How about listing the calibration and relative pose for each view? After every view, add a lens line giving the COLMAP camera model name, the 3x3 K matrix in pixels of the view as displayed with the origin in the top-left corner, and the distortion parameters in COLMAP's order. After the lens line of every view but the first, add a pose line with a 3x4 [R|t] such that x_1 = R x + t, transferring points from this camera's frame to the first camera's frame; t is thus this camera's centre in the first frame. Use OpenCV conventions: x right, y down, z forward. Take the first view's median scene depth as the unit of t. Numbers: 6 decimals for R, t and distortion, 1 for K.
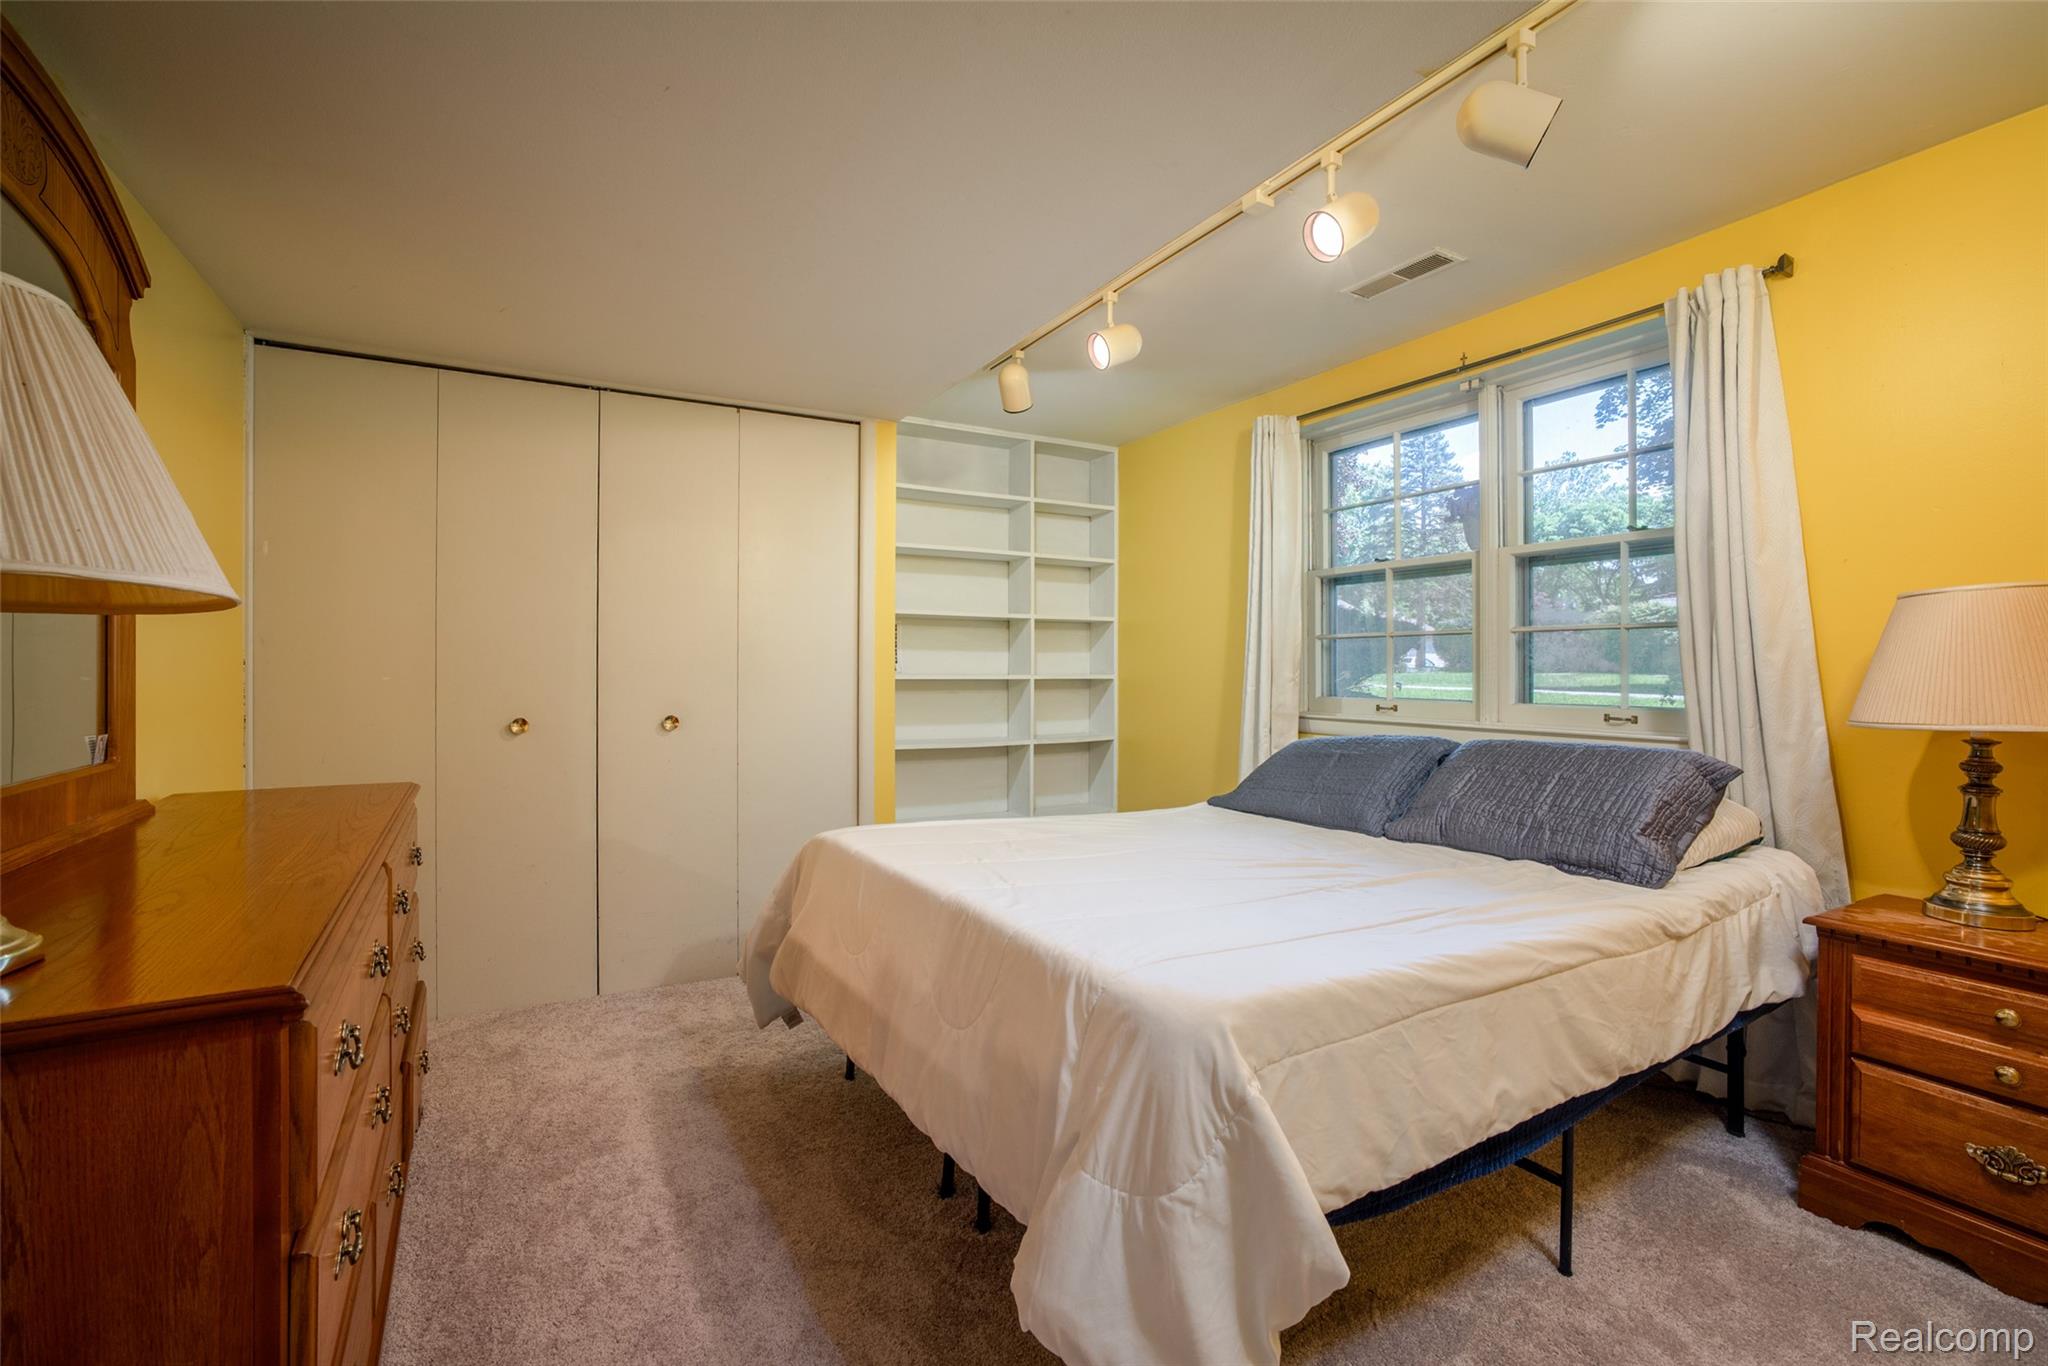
lens RADIAL K [[894.8, 0, 1025.7], [0, 894.8, 673.9], [0, 0, 1]] dist [0.004309, 0.000954]
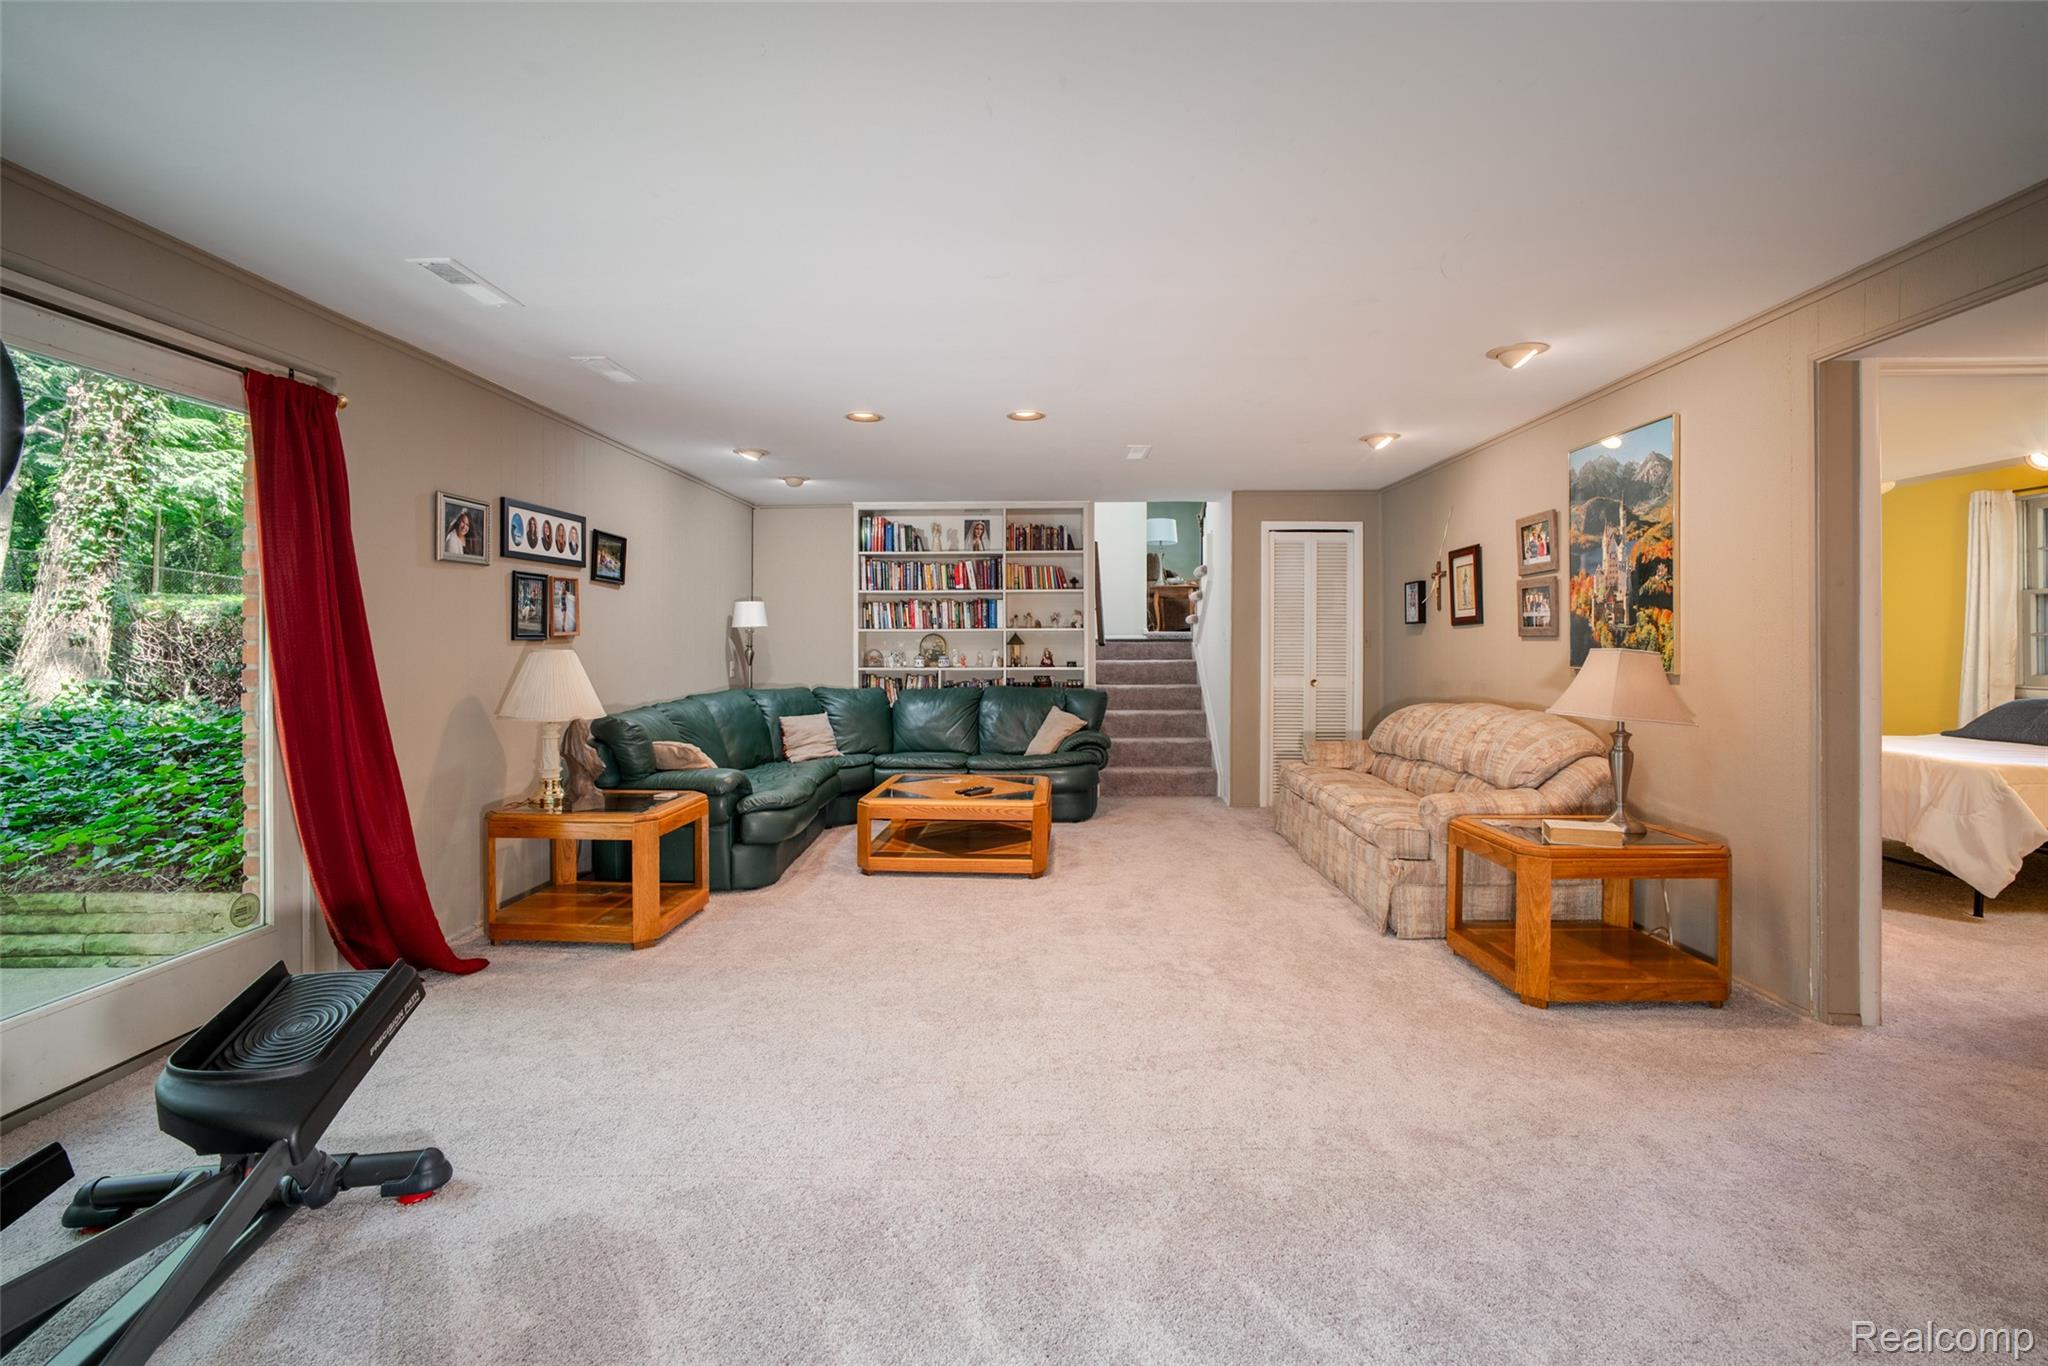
lens RADIAL K [[851.1, 0, 1038.5], [0, 851.1, 647.1], [0, 0, 1]] dist [0.003466, 0.000553]
pose [[0.856252, -0.003894, -0.516544, -0.379030], [0.005166, 0.999986, 0.001025, -0.032072], [0.516532, -0.003547, 0.856260, -1.146283]]
